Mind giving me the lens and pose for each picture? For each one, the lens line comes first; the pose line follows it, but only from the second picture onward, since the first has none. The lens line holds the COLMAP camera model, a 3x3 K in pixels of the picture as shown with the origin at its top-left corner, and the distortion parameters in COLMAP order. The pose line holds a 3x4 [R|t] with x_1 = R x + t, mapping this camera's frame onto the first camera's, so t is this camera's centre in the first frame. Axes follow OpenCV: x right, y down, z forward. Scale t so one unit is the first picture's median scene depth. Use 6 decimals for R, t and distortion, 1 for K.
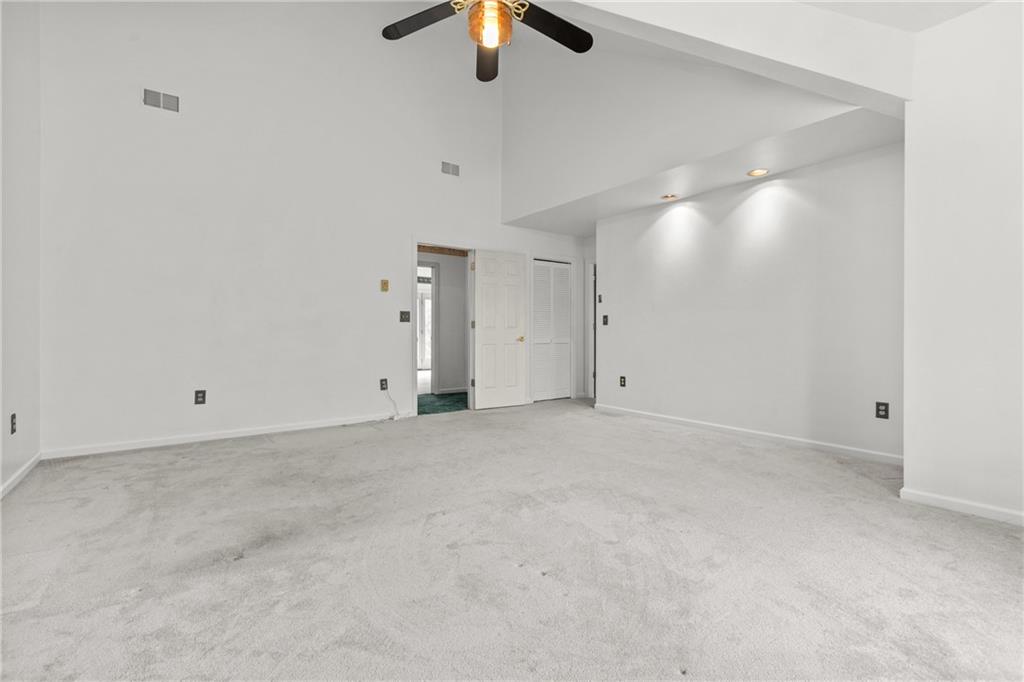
lens RADIAL K [[466.1, 0, 509.3], [0, 466.1, 331.8], [0, 0, 1]] dist [-0.001510, 0.000133]
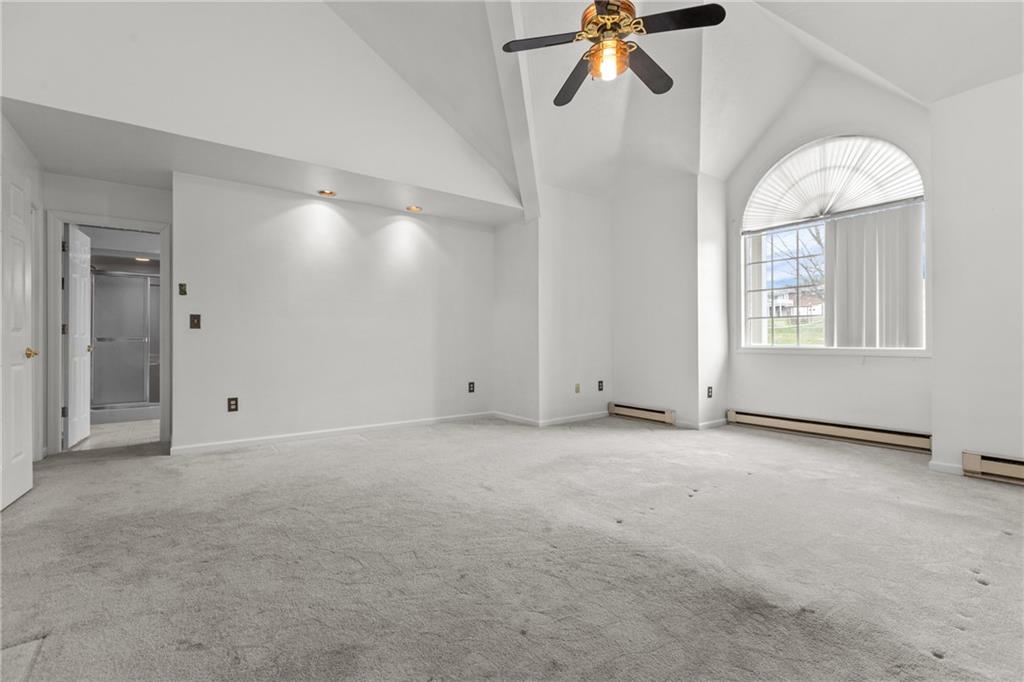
lens RADIAL K [[465.9, 0, 512.7], [0, 465.9, 343.0], [0, 0, 1]] dist [0.001739, 0.000297]
pose [[-0.049527, -0.018453, 0.998602, -0.608816], [-0.011838, 0.999770, 0.017887, -0.012794], [-0.998703, -0.010936, -0.049734, 0.680421]]
